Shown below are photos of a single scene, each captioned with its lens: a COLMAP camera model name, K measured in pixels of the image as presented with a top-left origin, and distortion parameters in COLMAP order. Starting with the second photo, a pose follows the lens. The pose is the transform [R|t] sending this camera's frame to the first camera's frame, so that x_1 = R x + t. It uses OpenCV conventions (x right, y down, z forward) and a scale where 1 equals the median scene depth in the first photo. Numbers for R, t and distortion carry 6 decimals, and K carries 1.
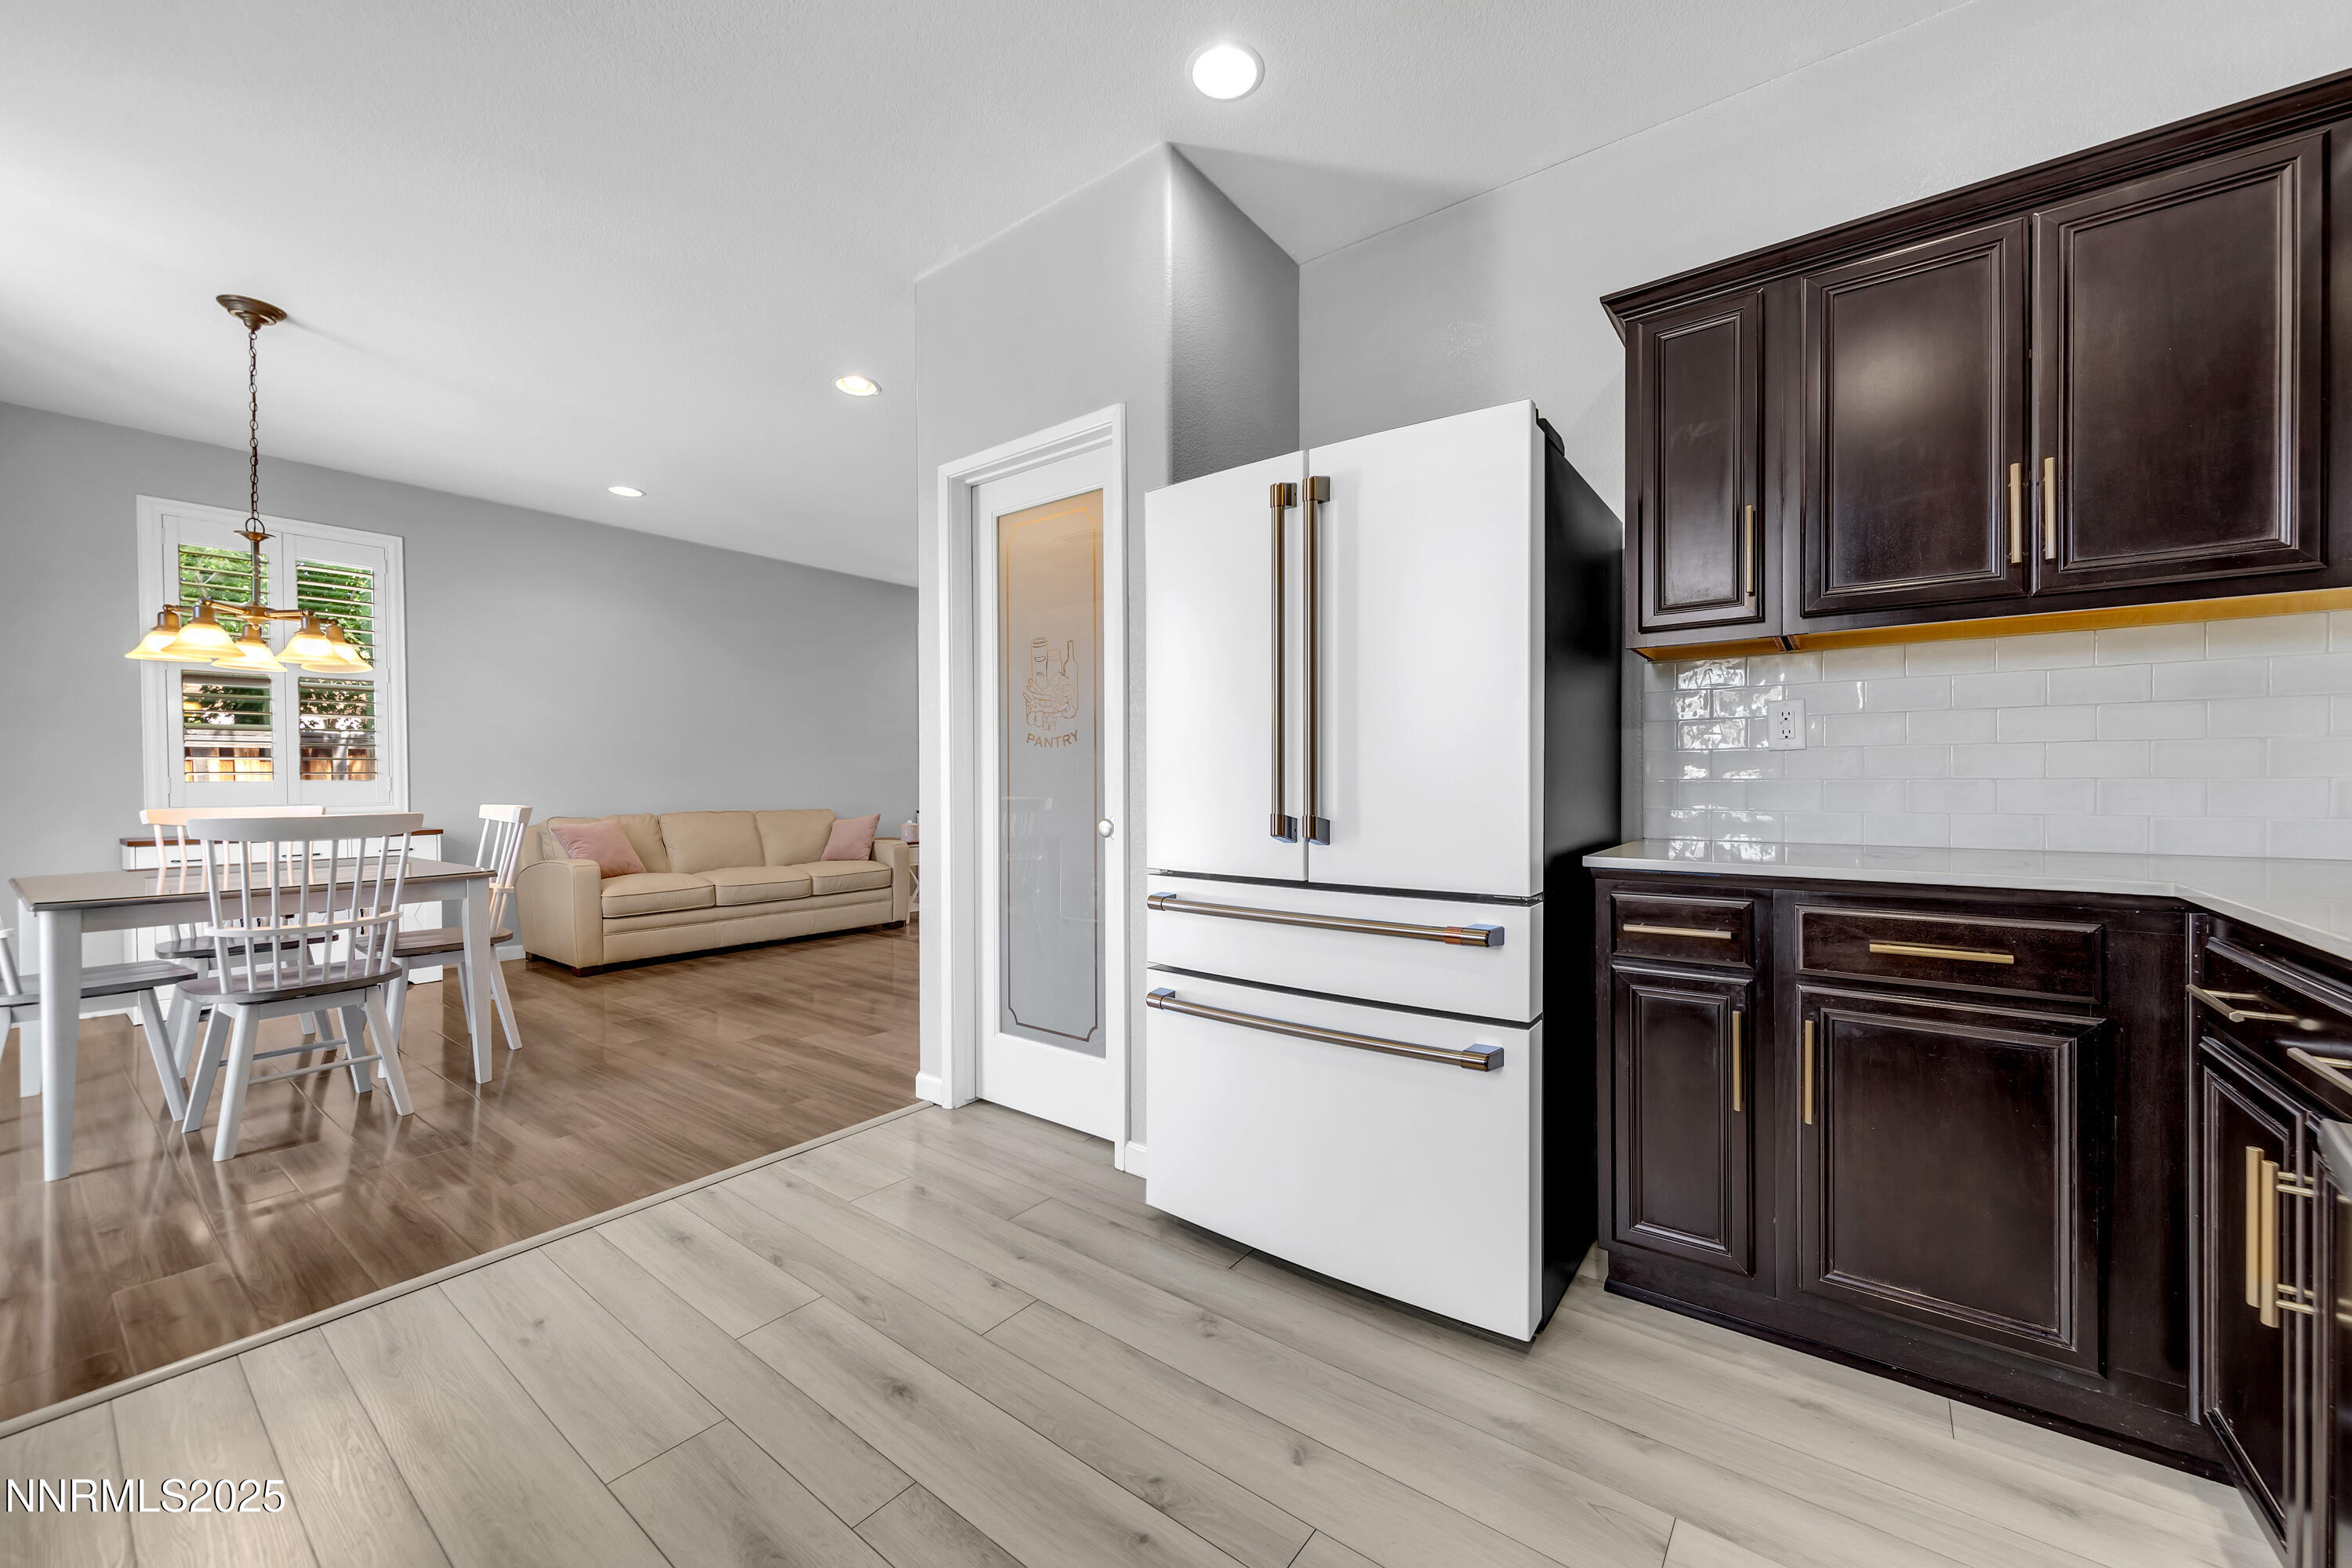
lens RADIAL K [[880.6, 0, 1185.1], [0, 880.6, 789.7], [0, 0, 1]] dist [0.000262, 0.000006]
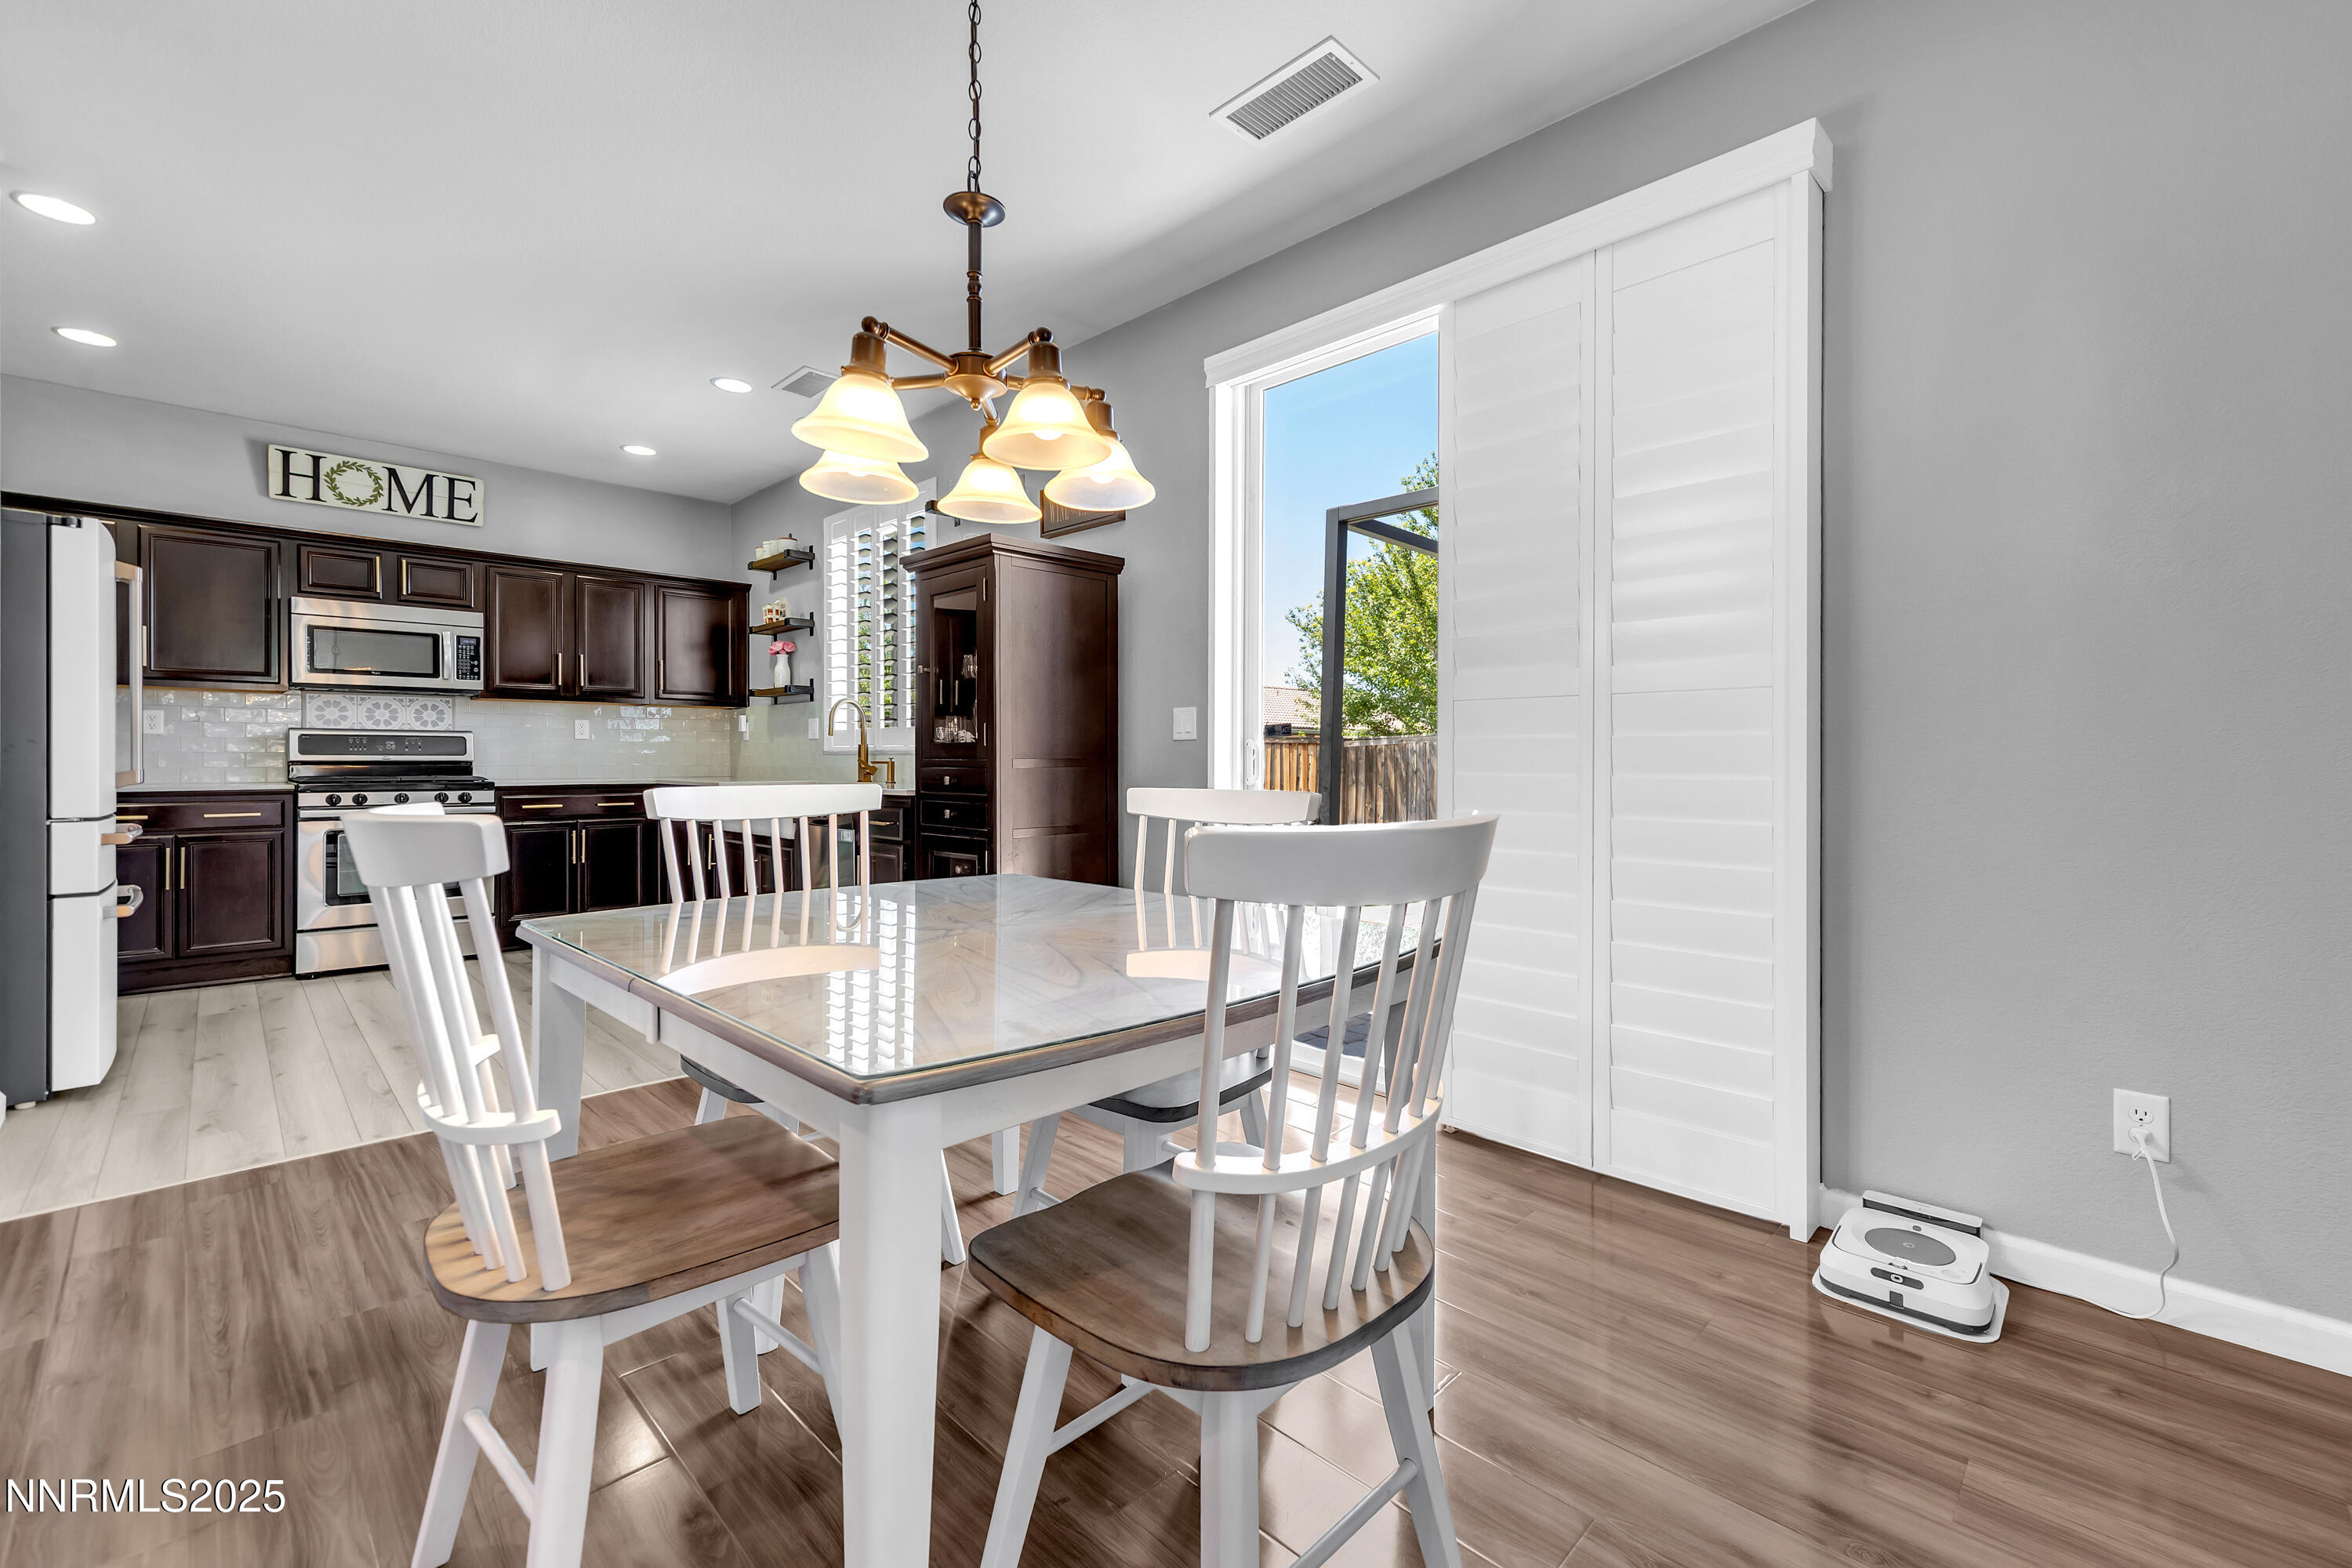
lens RADIAL K [[991.3, 0, 1219.2], [0, 991.3, 761.7], [0, 0, 1]] dist [-0.000234, -0.000011]
pose [[-0.991971, 0.001693, 0.126455, -1.649602], [0.002943, 0.999949, 0.009694, -0.000256], [-0.126432, 0.009988, -0.991925, 1.996341]]
